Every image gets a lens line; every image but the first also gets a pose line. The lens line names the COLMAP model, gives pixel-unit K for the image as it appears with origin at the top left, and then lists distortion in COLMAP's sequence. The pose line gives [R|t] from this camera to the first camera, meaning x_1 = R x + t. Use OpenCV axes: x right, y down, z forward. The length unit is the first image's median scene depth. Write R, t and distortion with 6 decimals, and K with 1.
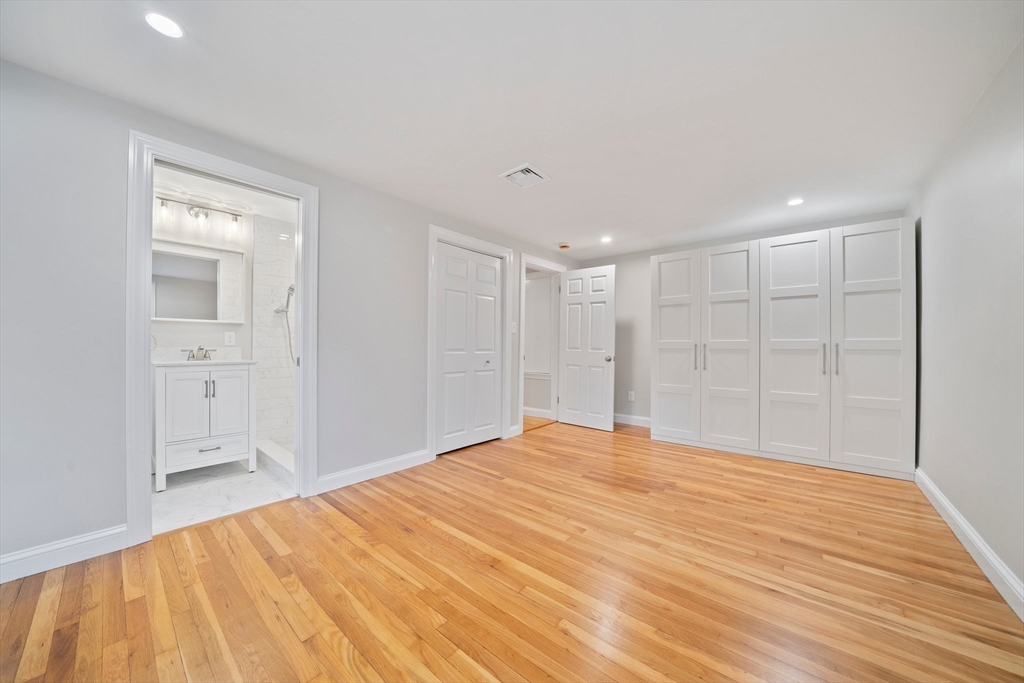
lens RADIAL K [[357.8, 0, 506.9], [0, 357.8, 342.8], [0, 0, 1]] dist [-0.024486, 0.002018]
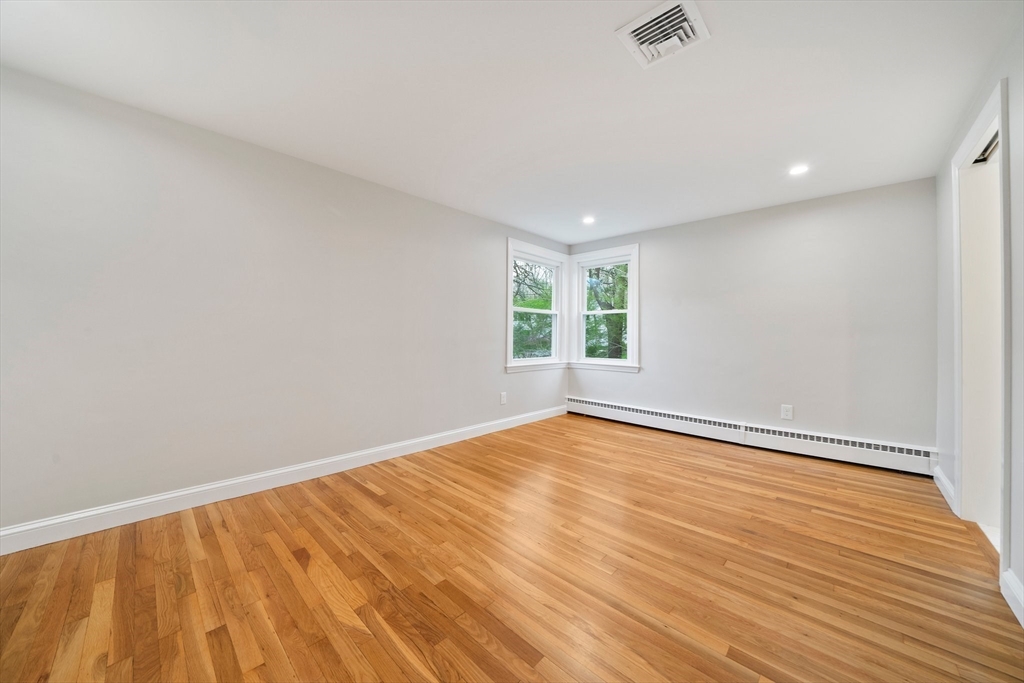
lens RADIAL K [[357.8, 0, 511.1], [0, 357.8, 336.9], [0, 0, 1]] dist [-0.024486, 0.002018]
pose [[-0.999280, -0.014279, 0.035143, 0.307770], [-0.014525, 0.999872, -0.006755, 0.019624], [-0.035042, -0.007260, -0.999359, 1.819521]]
